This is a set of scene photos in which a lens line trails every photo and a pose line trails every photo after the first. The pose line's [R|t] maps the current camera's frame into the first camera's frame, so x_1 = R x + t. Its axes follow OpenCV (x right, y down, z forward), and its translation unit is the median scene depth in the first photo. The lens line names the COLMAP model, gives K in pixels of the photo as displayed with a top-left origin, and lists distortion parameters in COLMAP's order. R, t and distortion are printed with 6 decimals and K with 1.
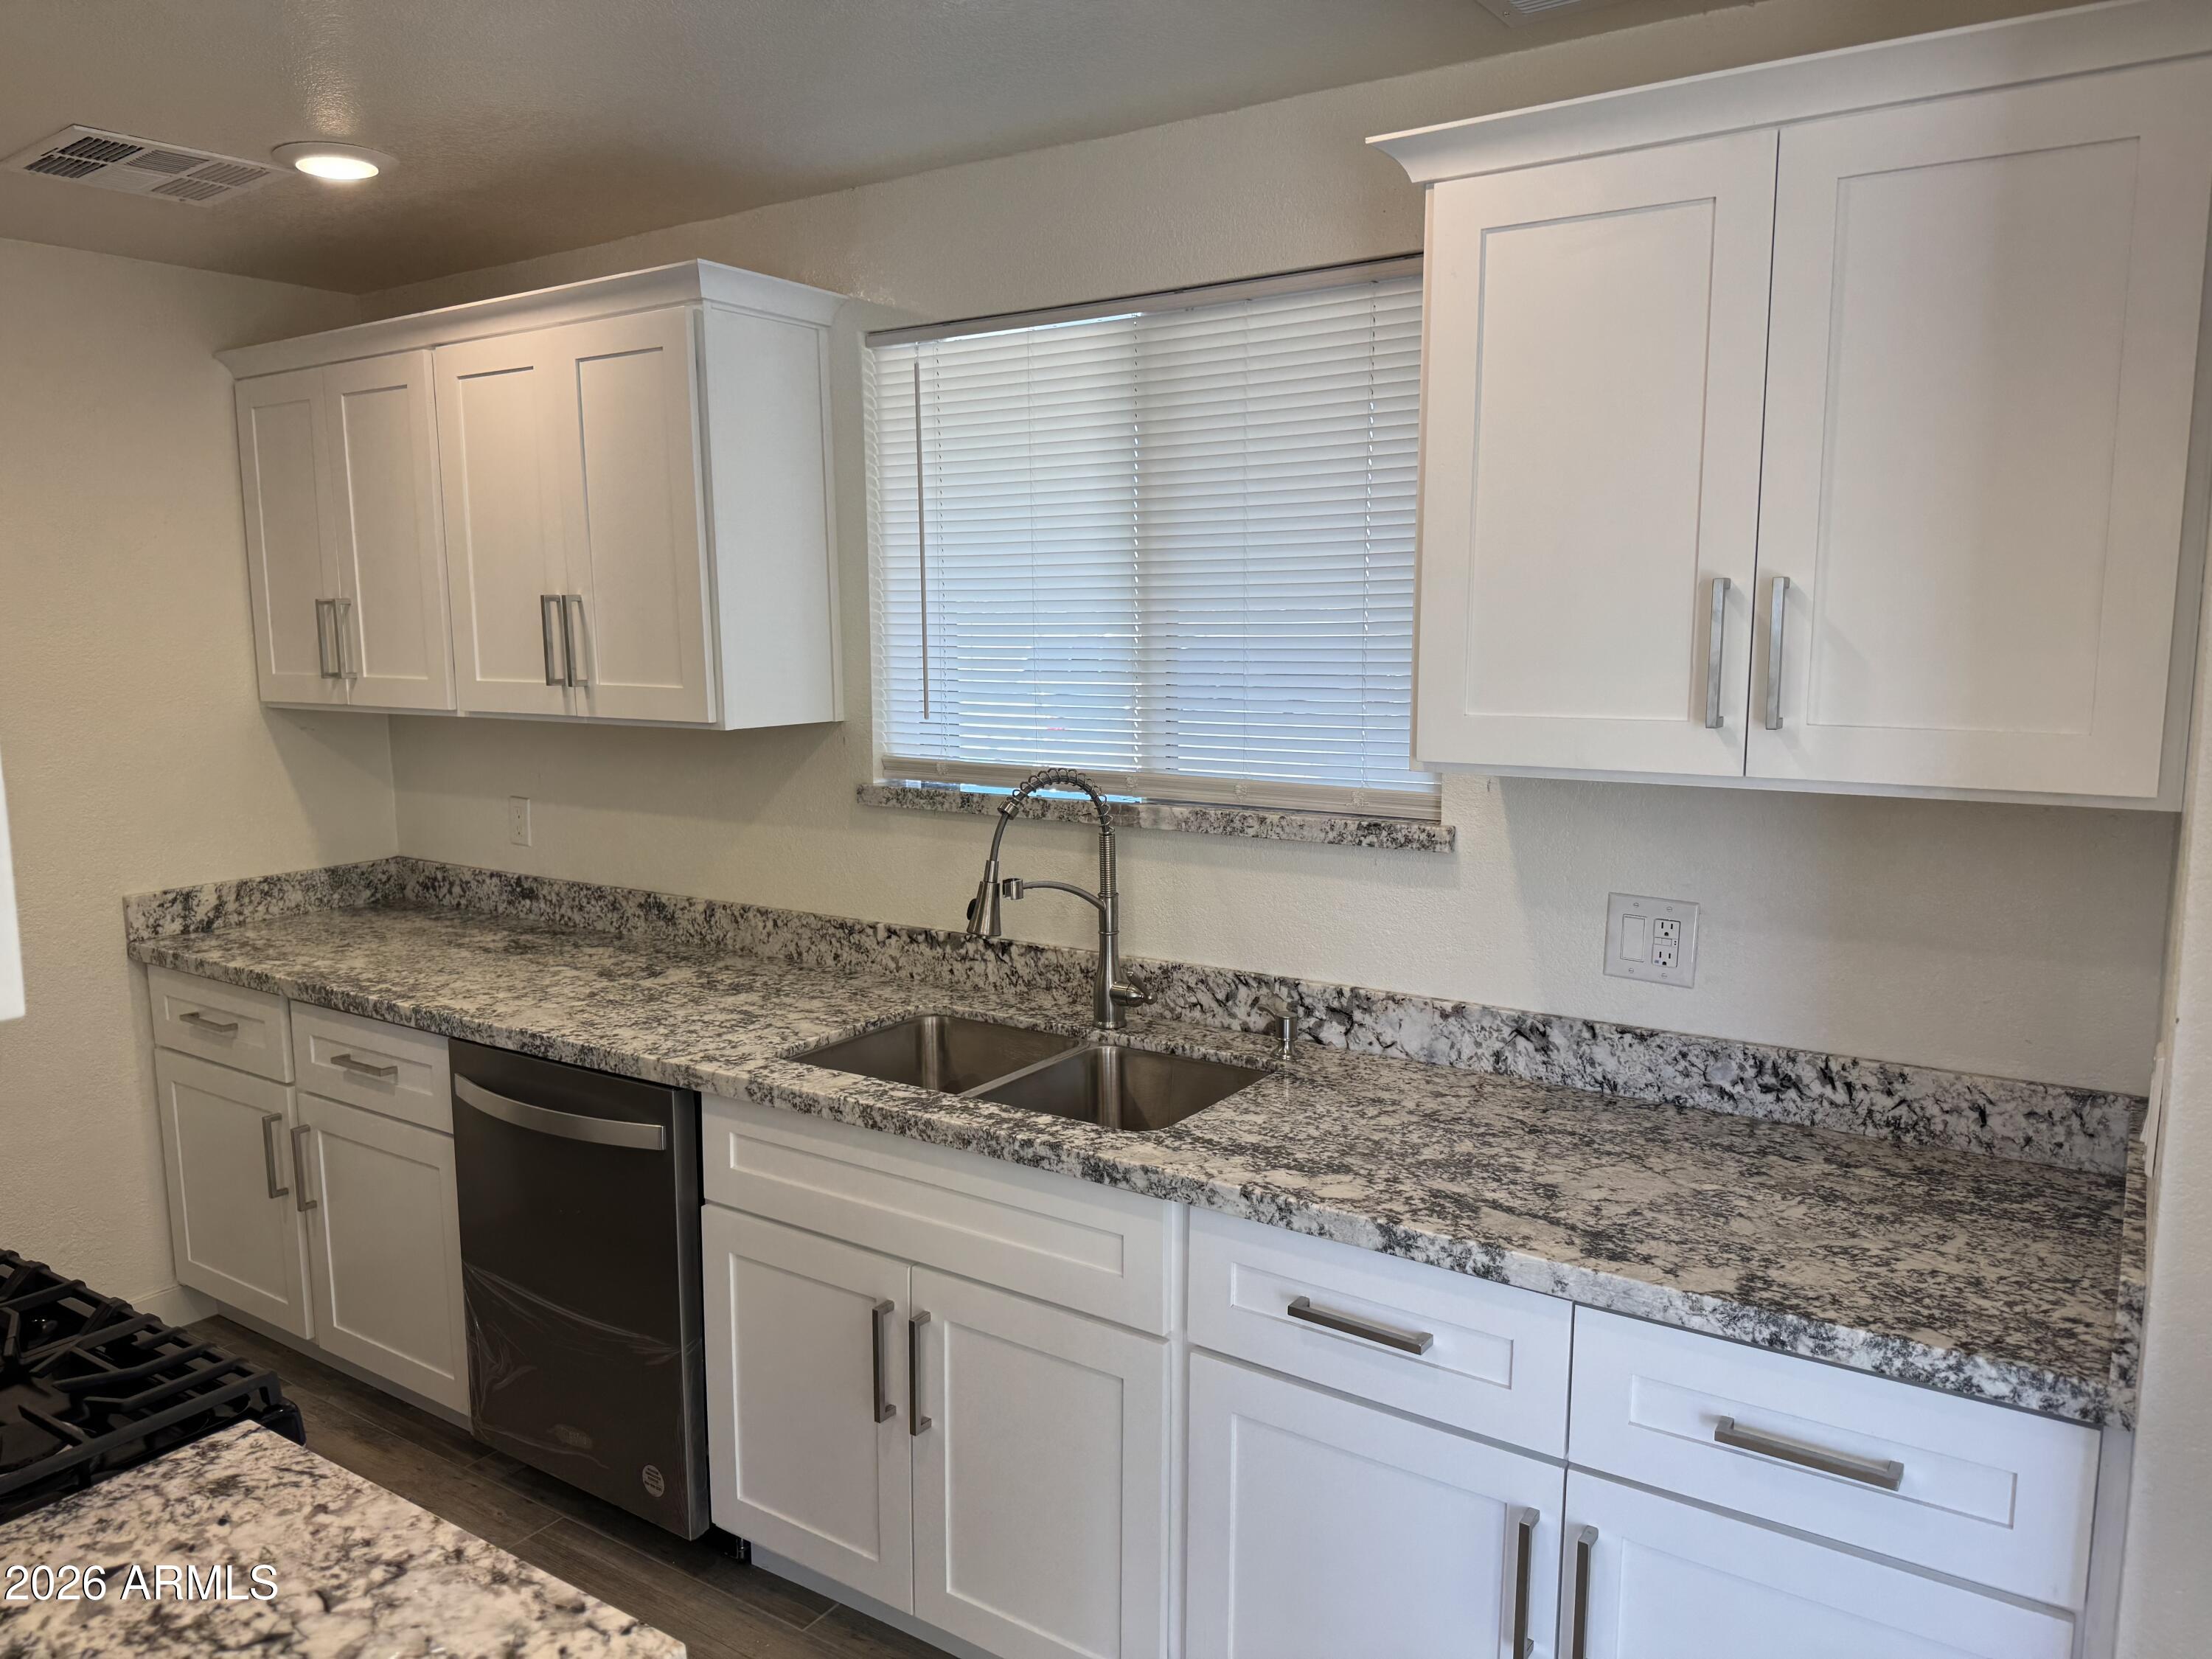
lens RADIAL K [[1546.5, 0, 1112.1], [0, 1546.5, 833.7], [0, 0, 1]] dist [0.011865, -0.020741]
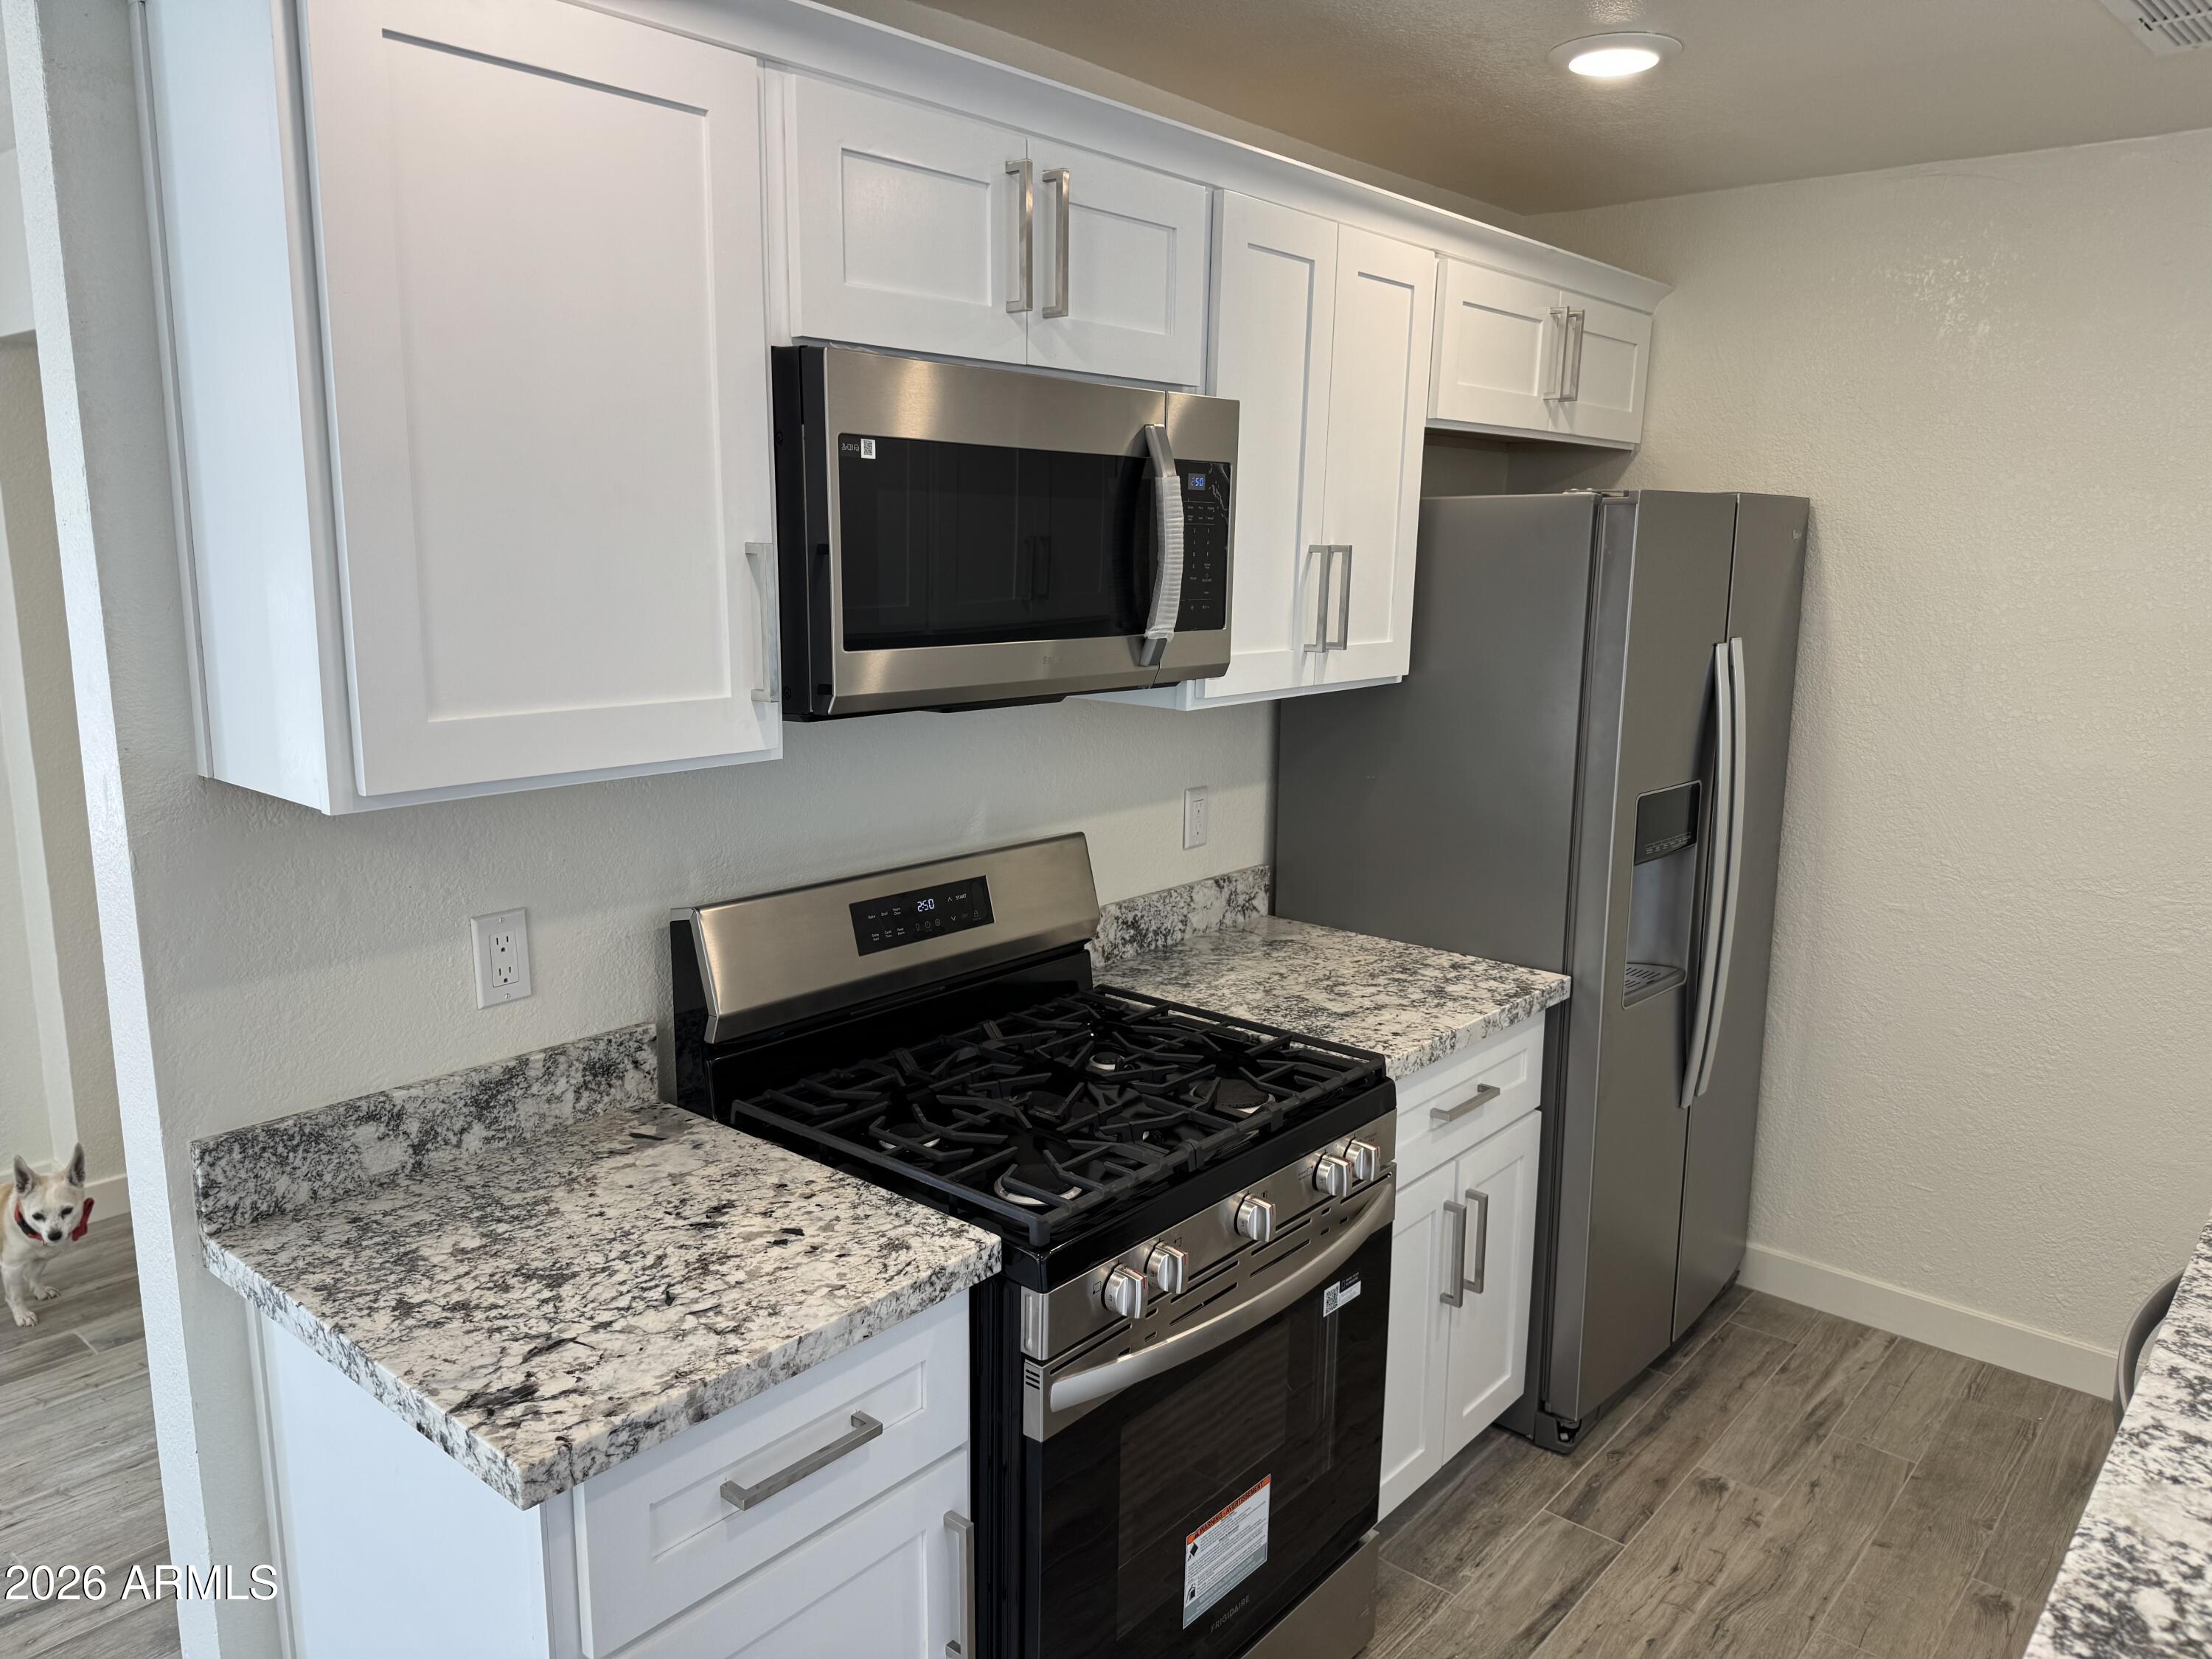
lens RADIAL K [[1546.5, 0, 1114.4], [0, 1546.5, 819.5], [0, 0, 1]] dist [0.011865, -0.020741]
pose [[-0.097636, 0.202525, -0.974398, 0.614360], [-0.161989, 0.962785, 0.216343, -0.241917], [0.981951, 0.178964, -0.061196, 1.194622]]
